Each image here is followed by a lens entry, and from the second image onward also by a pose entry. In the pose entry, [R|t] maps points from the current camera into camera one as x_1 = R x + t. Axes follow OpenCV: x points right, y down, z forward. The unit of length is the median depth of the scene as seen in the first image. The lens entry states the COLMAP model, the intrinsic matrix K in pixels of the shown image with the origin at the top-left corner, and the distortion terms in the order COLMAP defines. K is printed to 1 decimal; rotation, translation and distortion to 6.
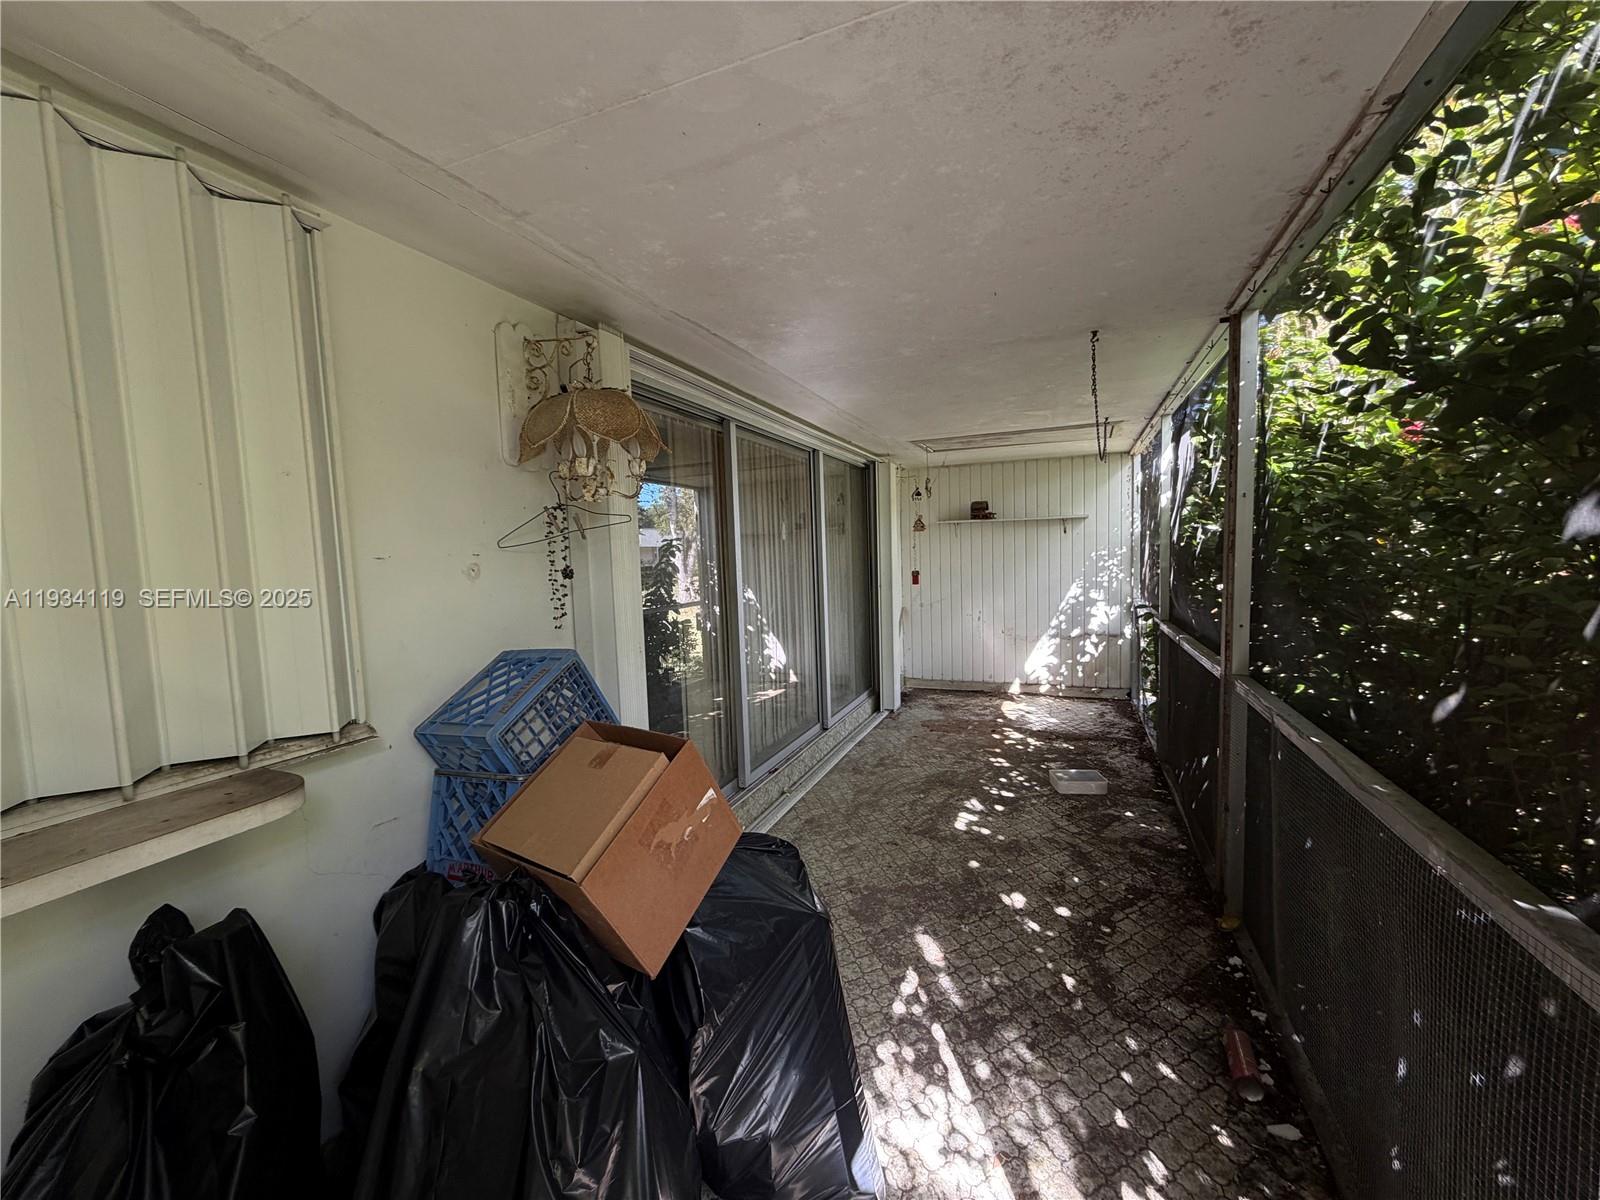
lens RADIAL K [[642.4, 0, 796.3], [0, 642.4, 607.6], [0, 0, 1]] dist [-0.009546, 0.001197]
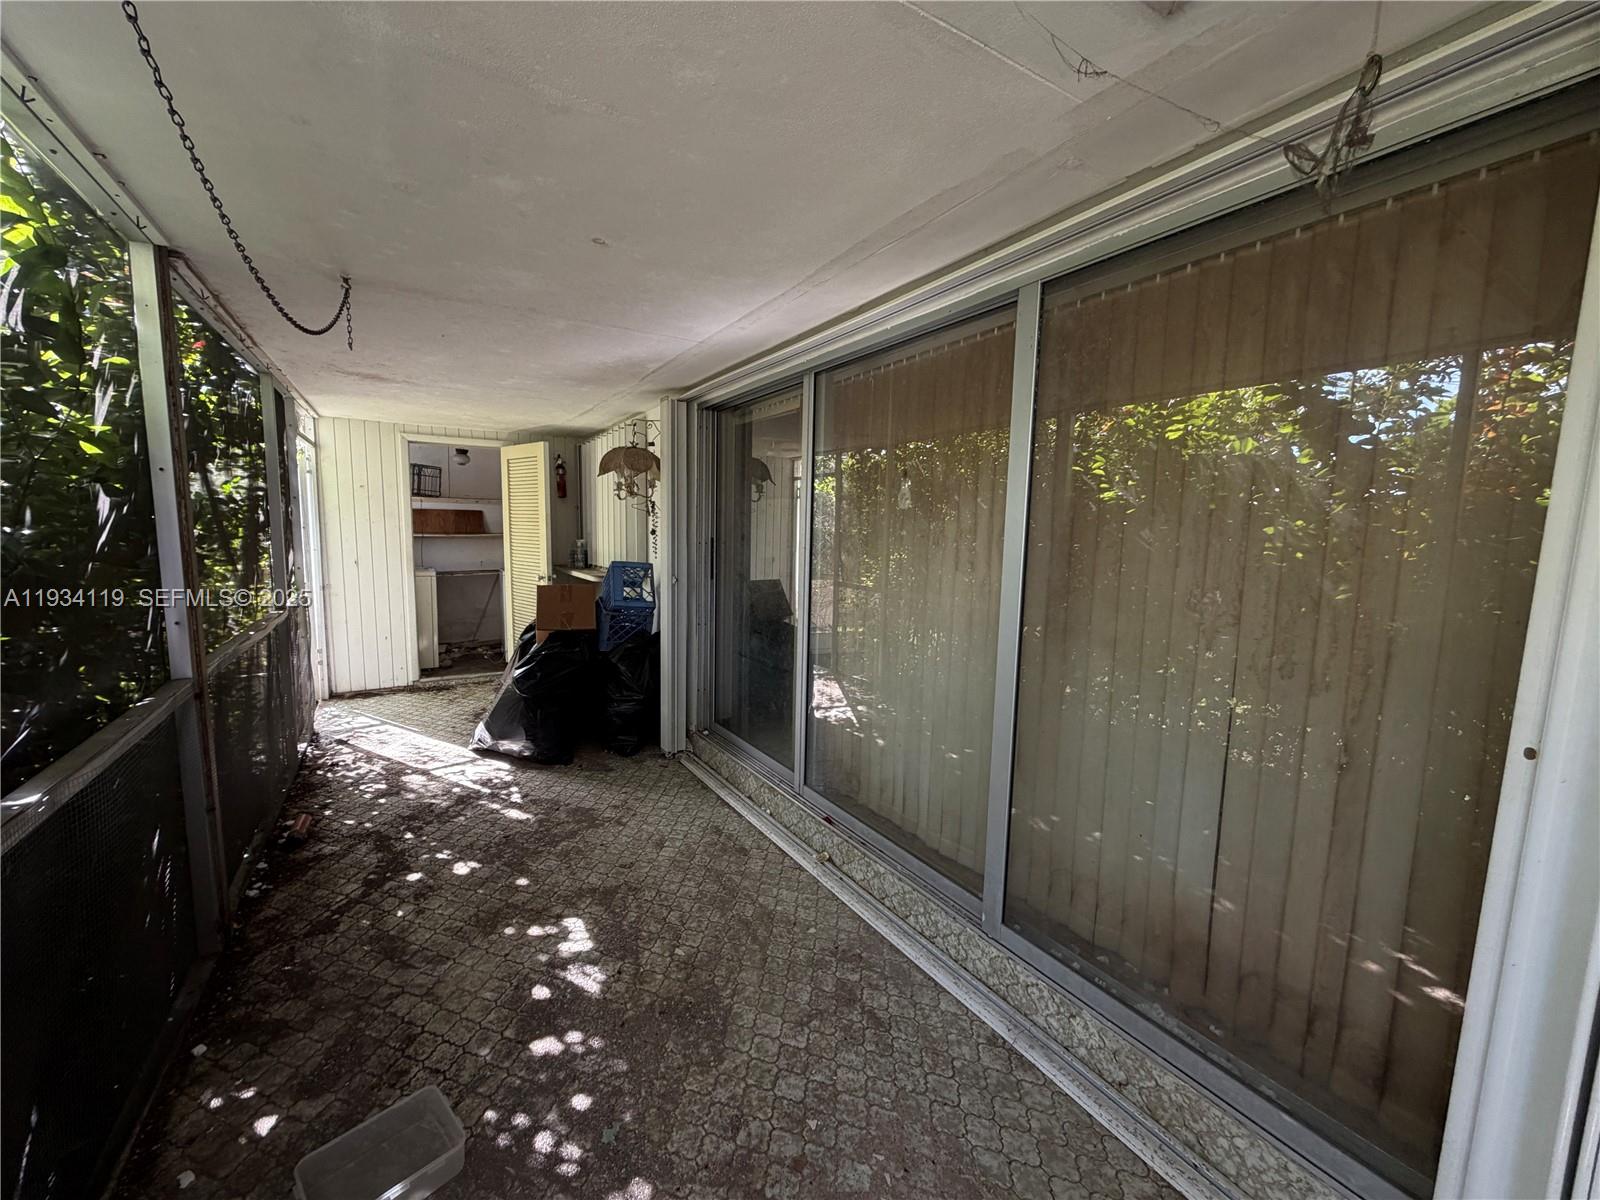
lens RADIAL K [[642.4, 0, 799.2], [0, 642.4, 597.1], [0, 0, 1]] dist [-0.009546, 0.001197]
pose [[-0.588421, 0.113339, -0.800572, 0.735834], [-0.063830, 0.980525, 0.185730, -0.182635], [0.806031, 0.160387, -0.569727, 1.793640]]
